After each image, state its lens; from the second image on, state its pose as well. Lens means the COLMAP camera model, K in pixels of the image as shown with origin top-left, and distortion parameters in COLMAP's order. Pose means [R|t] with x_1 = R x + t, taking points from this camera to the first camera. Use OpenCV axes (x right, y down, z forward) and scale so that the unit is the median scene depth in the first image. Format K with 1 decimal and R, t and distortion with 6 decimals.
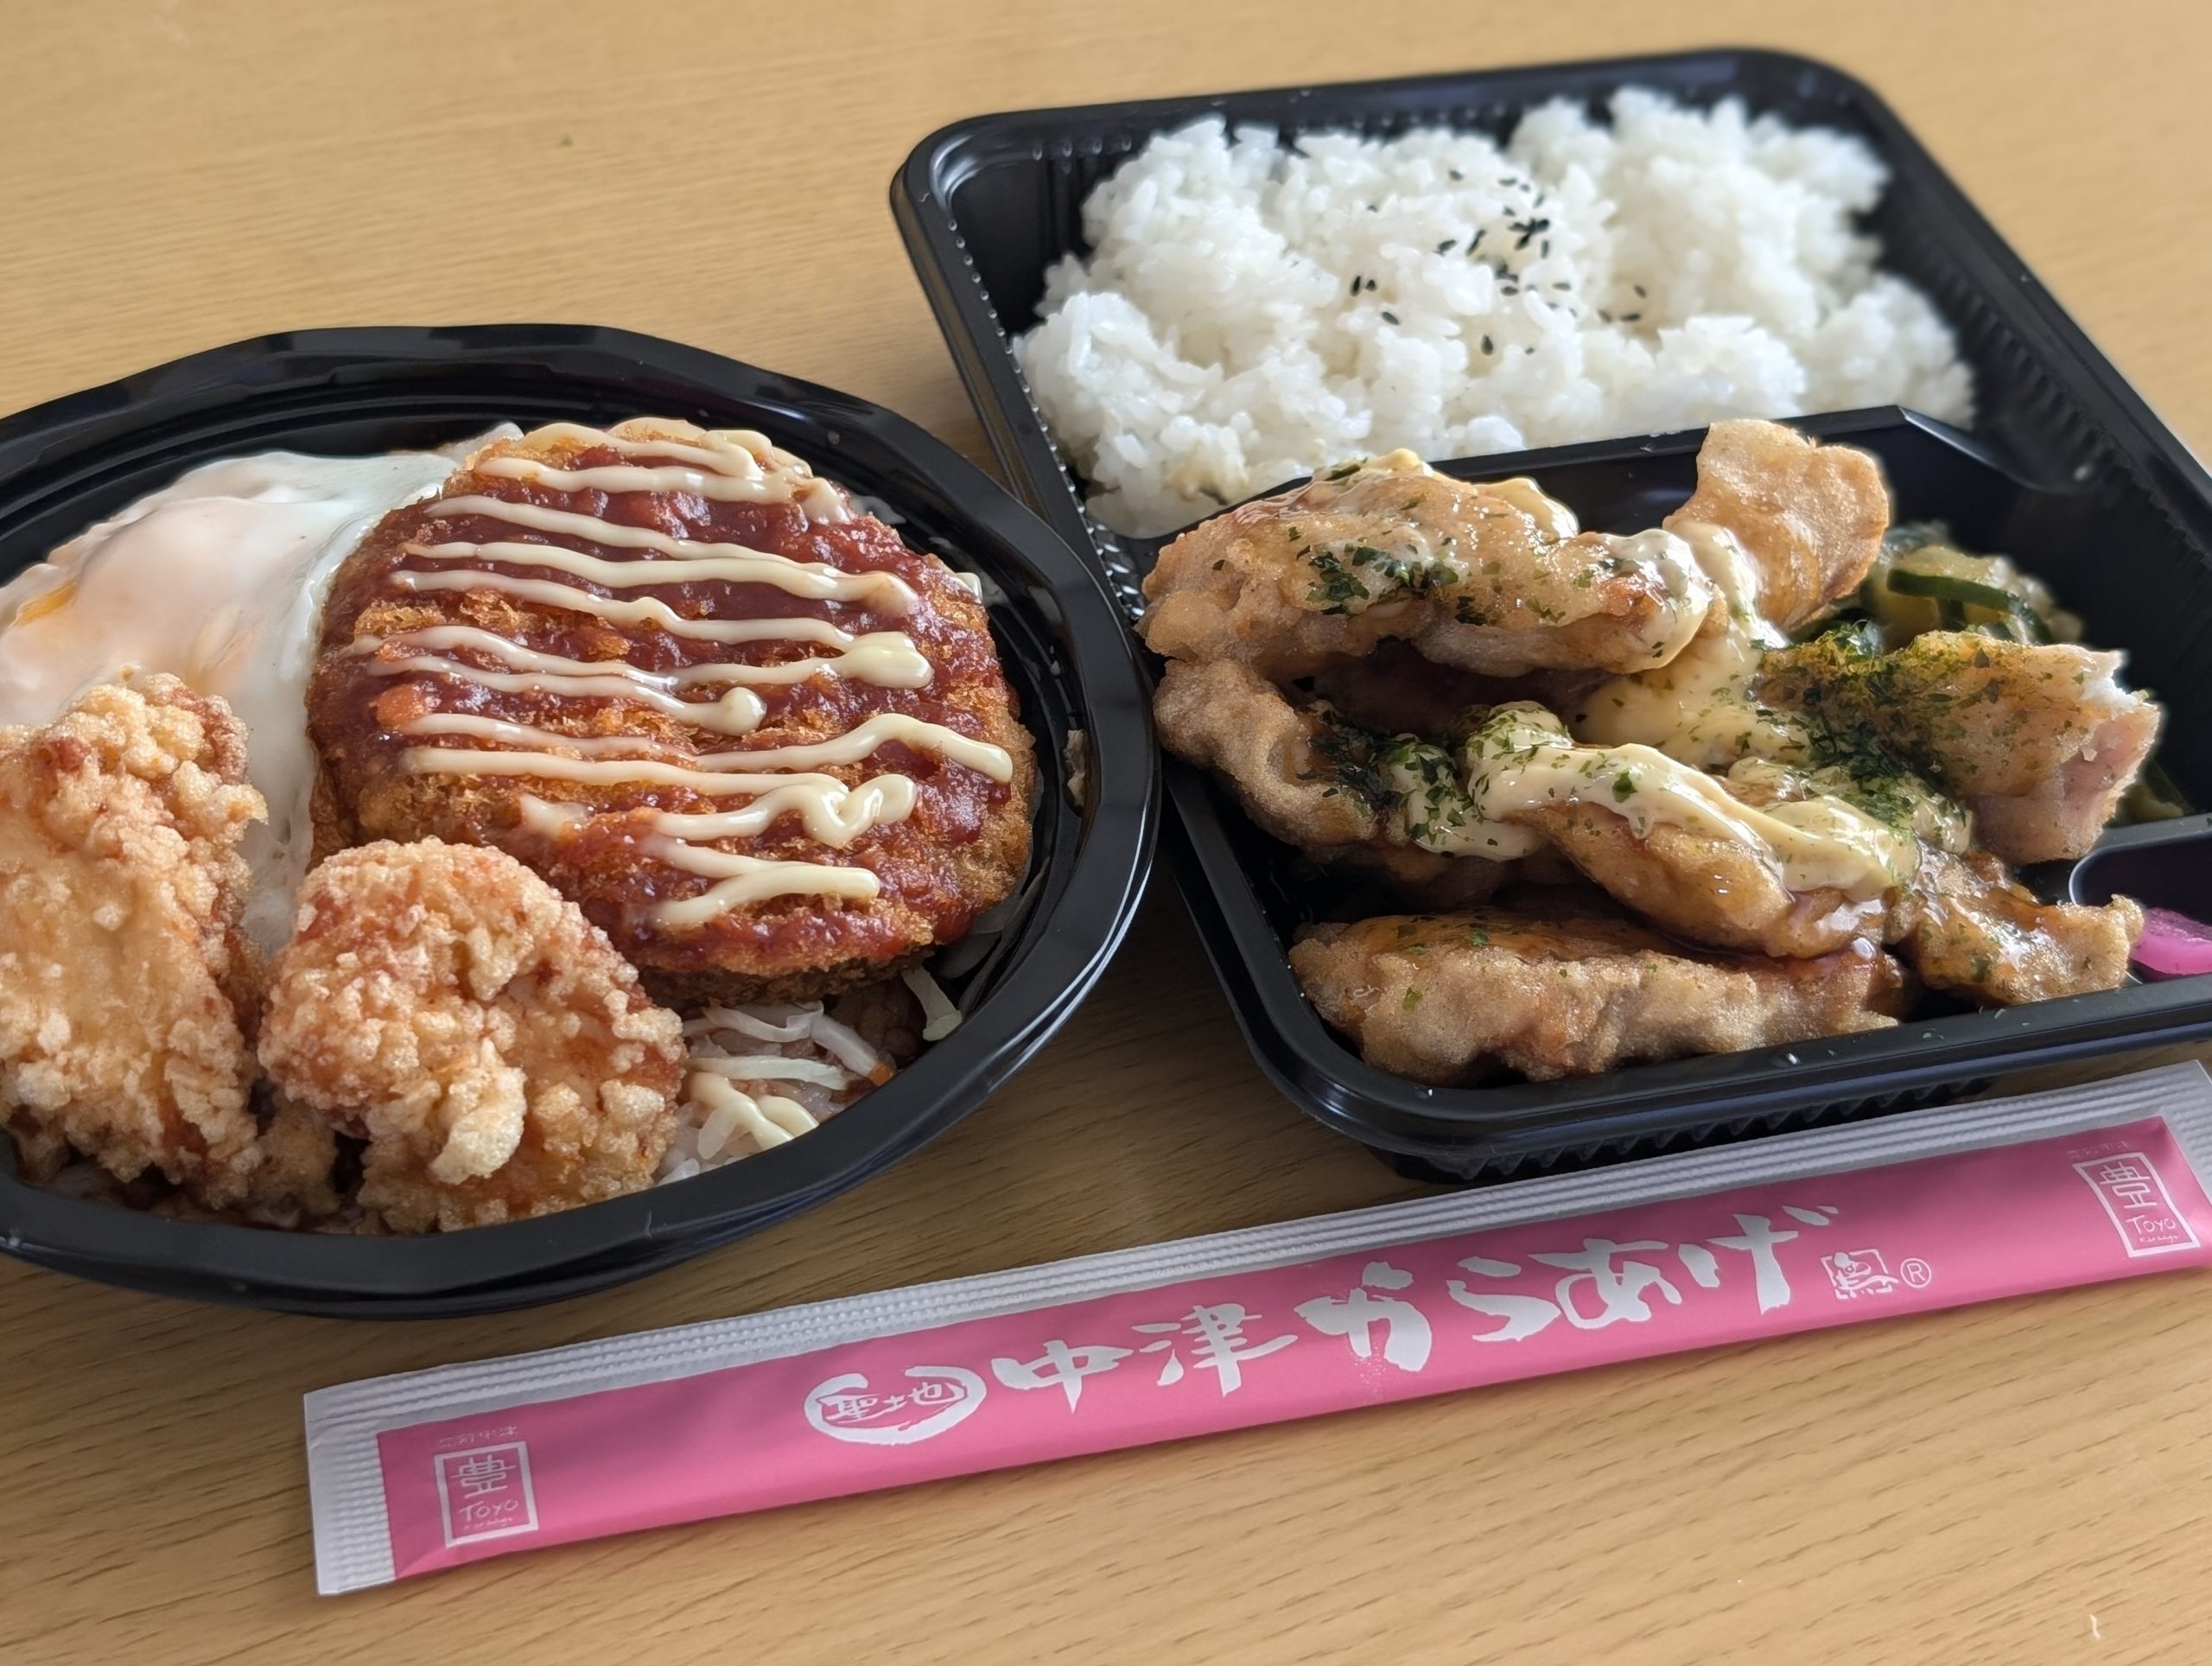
lens RADIAL K [[3227.3, 0, 1076.0], [0, 3227.3, 833.7], [0, 0, 1]] dist [0.205404, -1.097717]
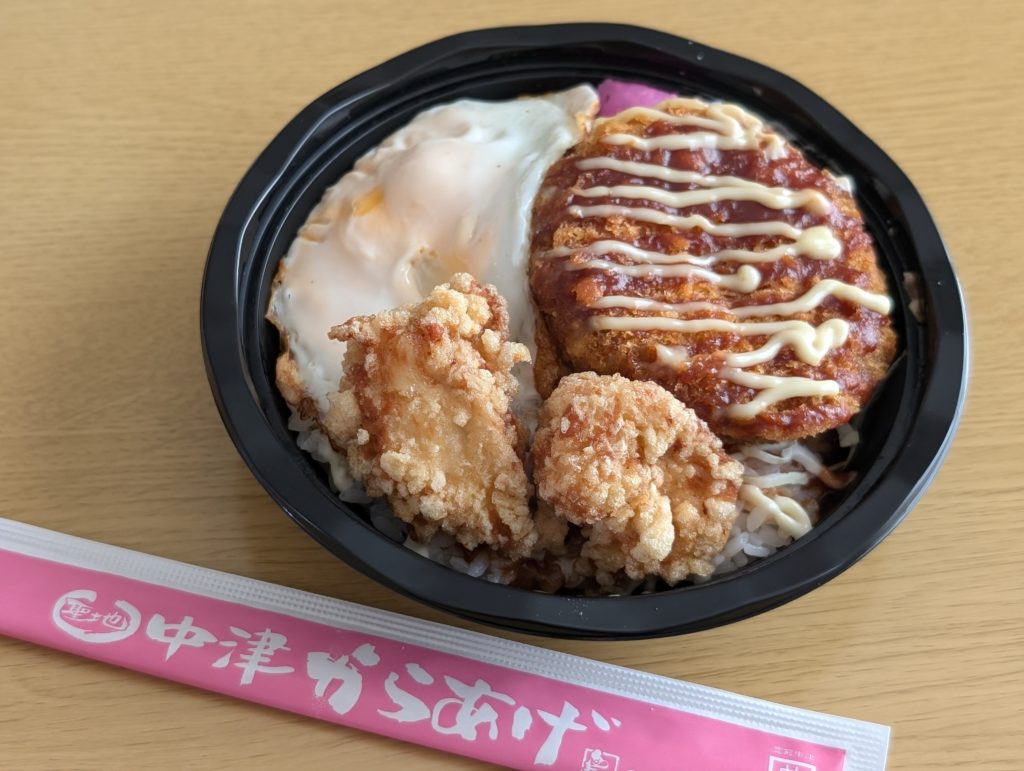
lens RADIAL K [[1494.0, 0, 498.1], [0, 1494.0, 385.8], [0, 0, 1]] dist [0.205404, -1.097717]
pose [[0.998568, 0.012226, -0.052074, -0.215344], [0.000042, 0.973352, 0.229317, -0.189290], [0.053490, -0.228991, 0.971958, 0.125059]]
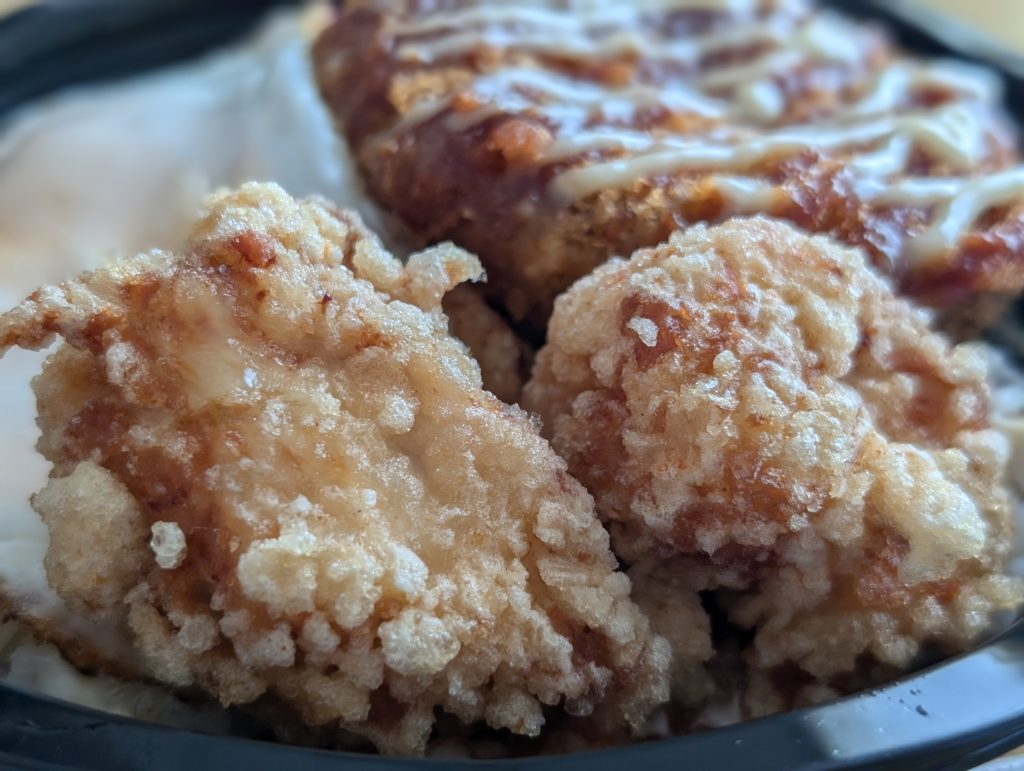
lens RADIAL K [[1628.6, 0, 512.0], [0, 1628.6, 385.5], [0, 0, 1]] dist [0.260654, -1.452865]
pose [[0.908015, -0.299661, 0.292765, -0.362513], [0.323596, 0.945516, -0.035852, 0.039159], [-0.266070, 0.127292, 0.955512, 0.586217]]
